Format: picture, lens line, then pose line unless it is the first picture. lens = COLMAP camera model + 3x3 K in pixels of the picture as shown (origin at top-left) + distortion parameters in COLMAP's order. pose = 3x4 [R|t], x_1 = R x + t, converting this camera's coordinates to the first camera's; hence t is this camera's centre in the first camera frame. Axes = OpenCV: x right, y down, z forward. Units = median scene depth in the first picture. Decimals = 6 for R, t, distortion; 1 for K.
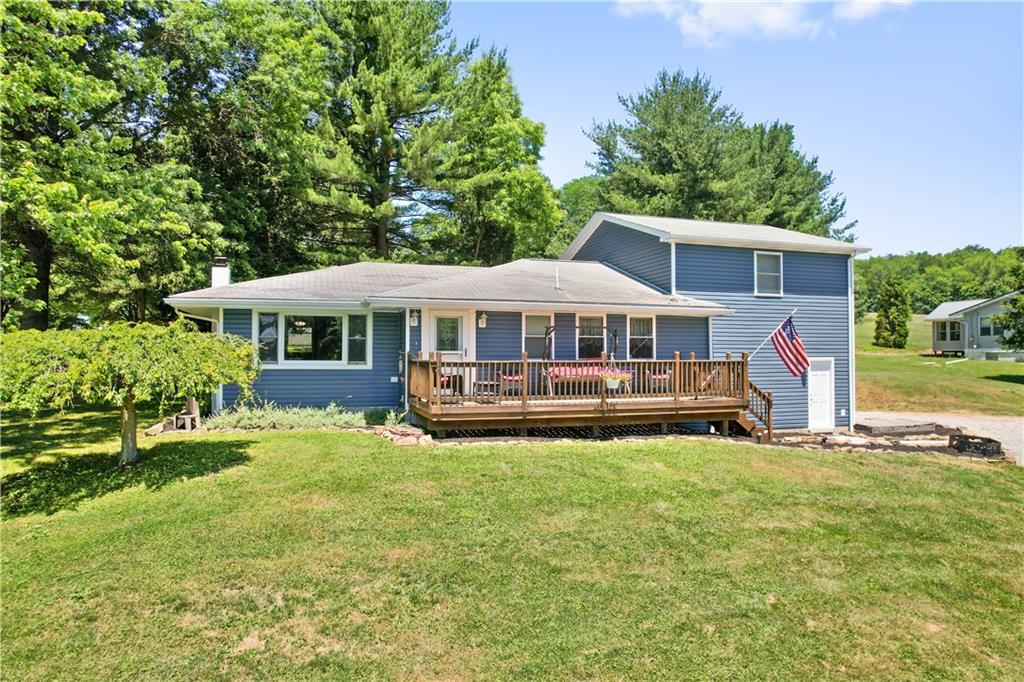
lens RADIAL K [[648.6, 0, 513.5], [0, 648.6, 339.2], [0, 0, 1]] dist [-0.025449, 0.005749]
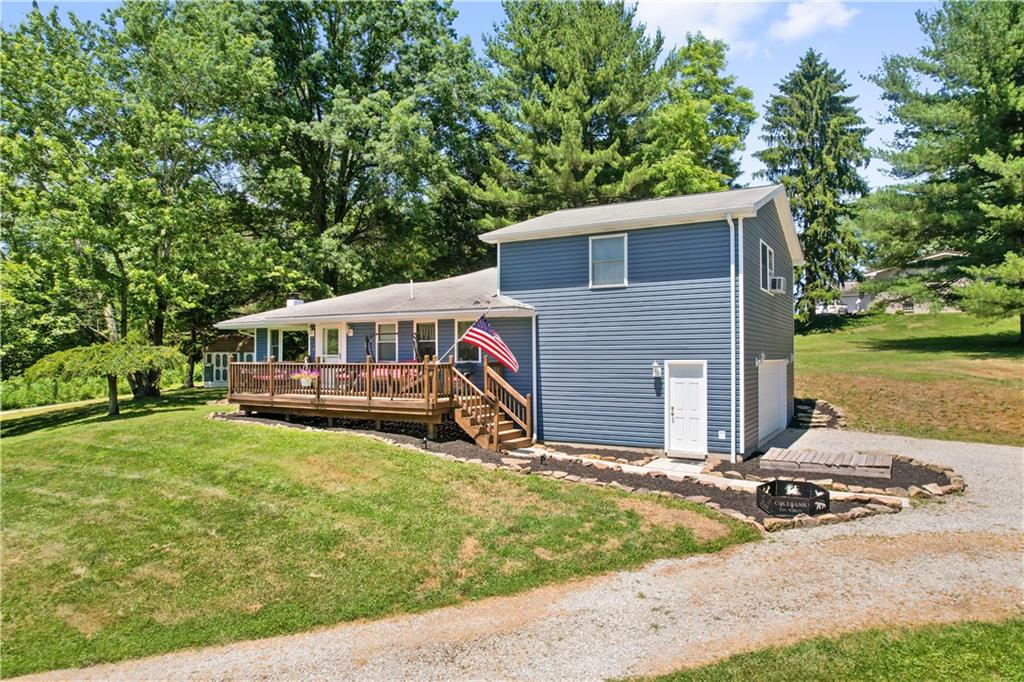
lens RADIAL K [[648.6, 0, 511.0], [0, 648.6, 344.1], [0, 0, 1]] dist [-0.025449, 0.005749]
pose [[0.682859, -0.018007, -0.730328, 0.785416], [0.021714, 0.999755, -0.004347, 0.006855], [0.730227, -0.012890, 0.683083, 0.279004]]
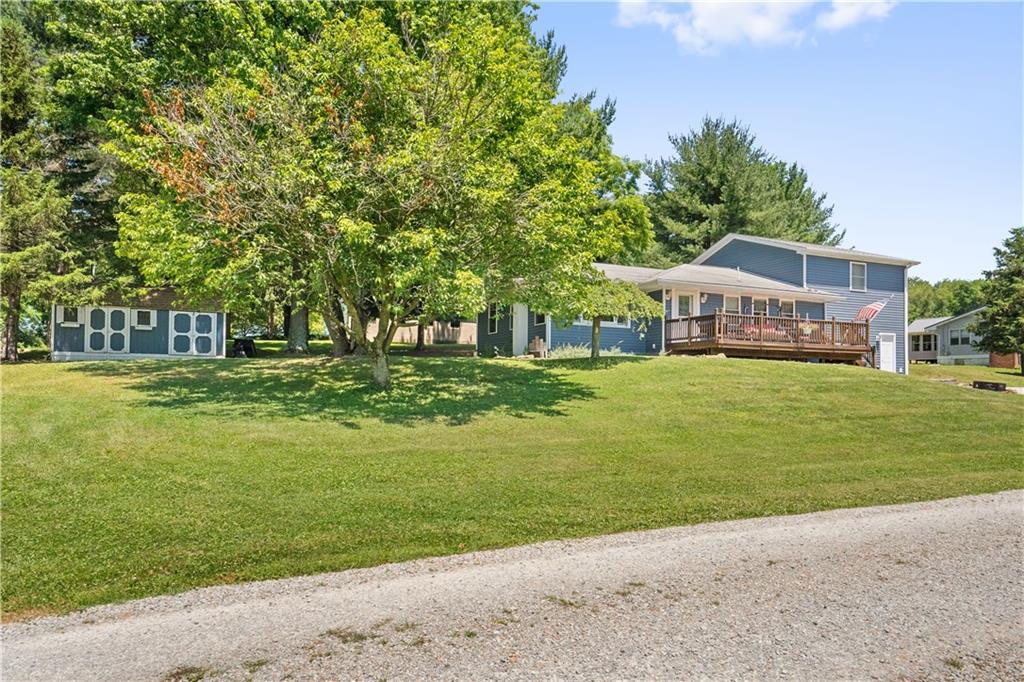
lens RADIAL K [[706.5, 0, 512.2], [0, 706.5, 364.0], [0, 0, 1]] dist [0.037413, -0.002843]
pose [[0.992103, 0.014132, 0.124630, -0.532157], [-0.012749, 0.999848, -0.011890, 0.116067], [-0.124779, 0.010208, 0.992132, -0.485812]]
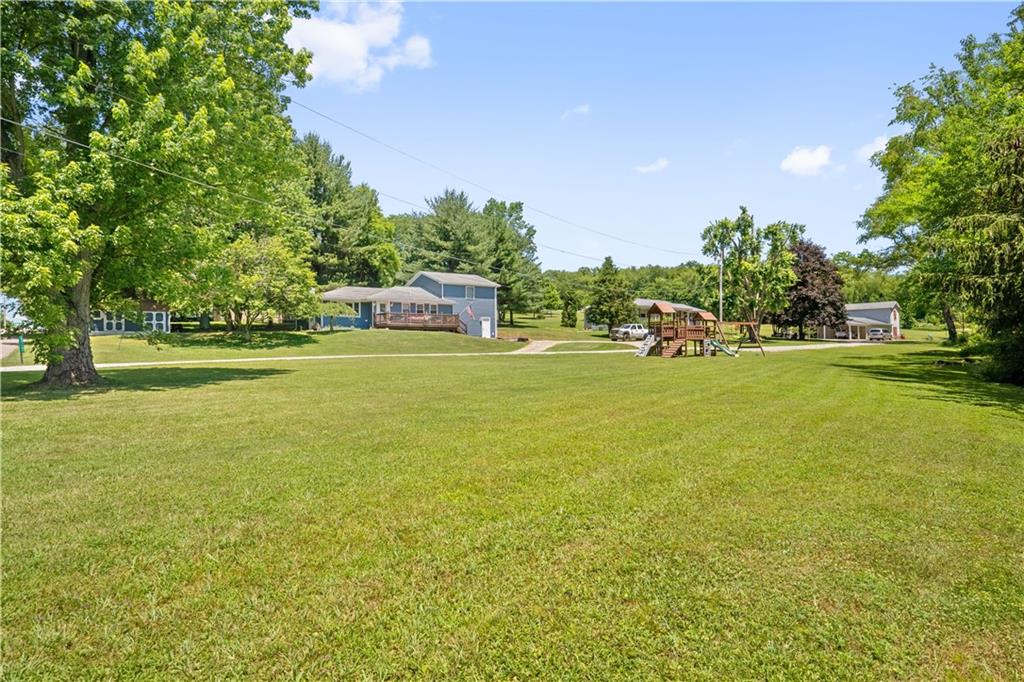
lens RADIAL K [[706.5, 0, 516.7], [0, 706.5, 338.0], [0, 0, 1]] dist [0.037413, -0.002843]
pose [[0.955605, -0.003424, 0.294630, -0.414135], [0.005725, 0.999959, -0.006949, 0.145061], [-0.294594, 0.008327, 0.955586, -2.299409]]
